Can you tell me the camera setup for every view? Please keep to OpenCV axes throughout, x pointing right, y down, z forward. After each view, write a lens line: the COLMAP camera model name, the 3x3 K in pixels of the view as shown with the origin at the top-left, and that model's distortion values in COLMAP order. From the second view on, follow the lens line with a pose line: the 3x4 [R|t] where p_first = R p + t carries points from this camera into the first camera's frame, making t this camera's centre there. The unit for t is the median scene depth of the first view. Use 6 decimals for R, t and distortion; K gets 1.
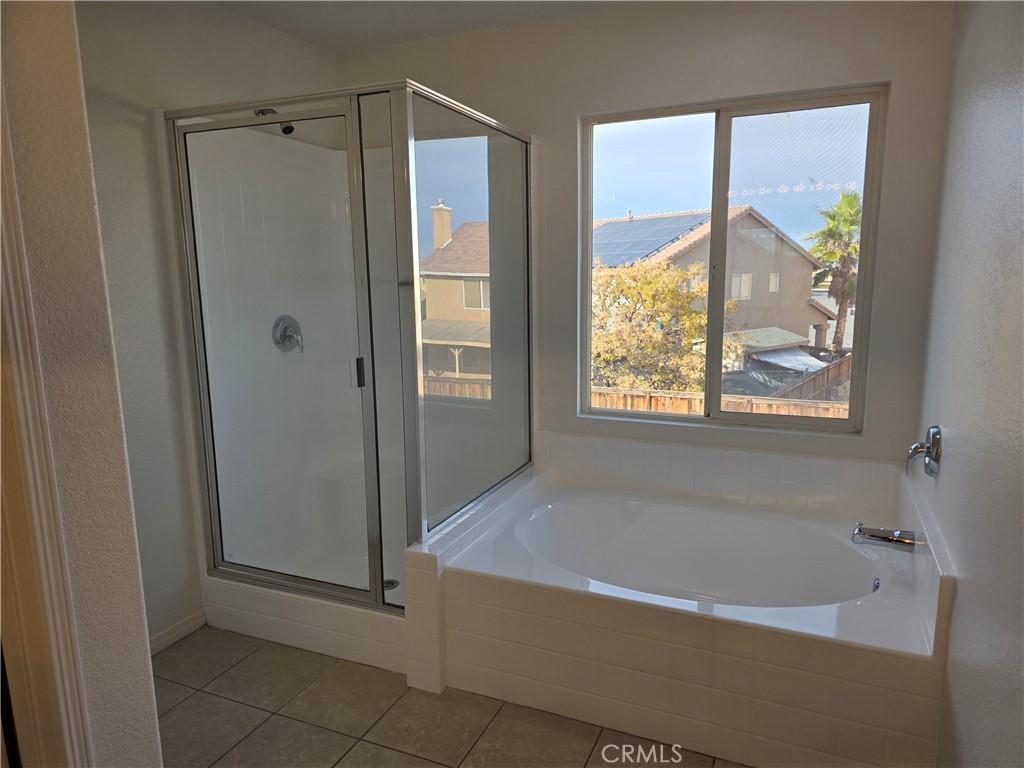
lens RADIAL K [[685.0, 0, 515.8], [0, 685.0, 384.9], [0, 0, 1]] dist [0.065727, -0.056450]
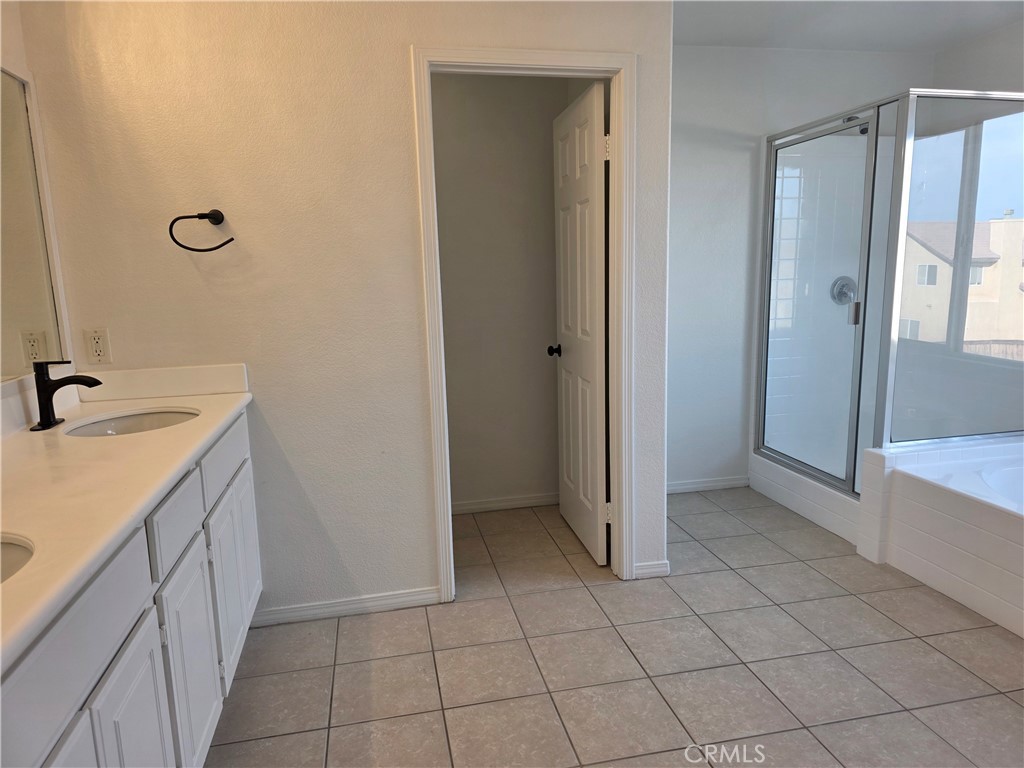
lens RADIAL K [[685.0, 0, 517.1], [0, 685.0, 386.7], [0, 0, 1]] dist [0.065727, -0.056450]
pose [[0.588235, 0.135625, -0.797236, 0.442701], [-0.115949, 0.989795, 0.082830, 0.079418], [0.800334, 0.043715, 0.597958, -0.302081]]
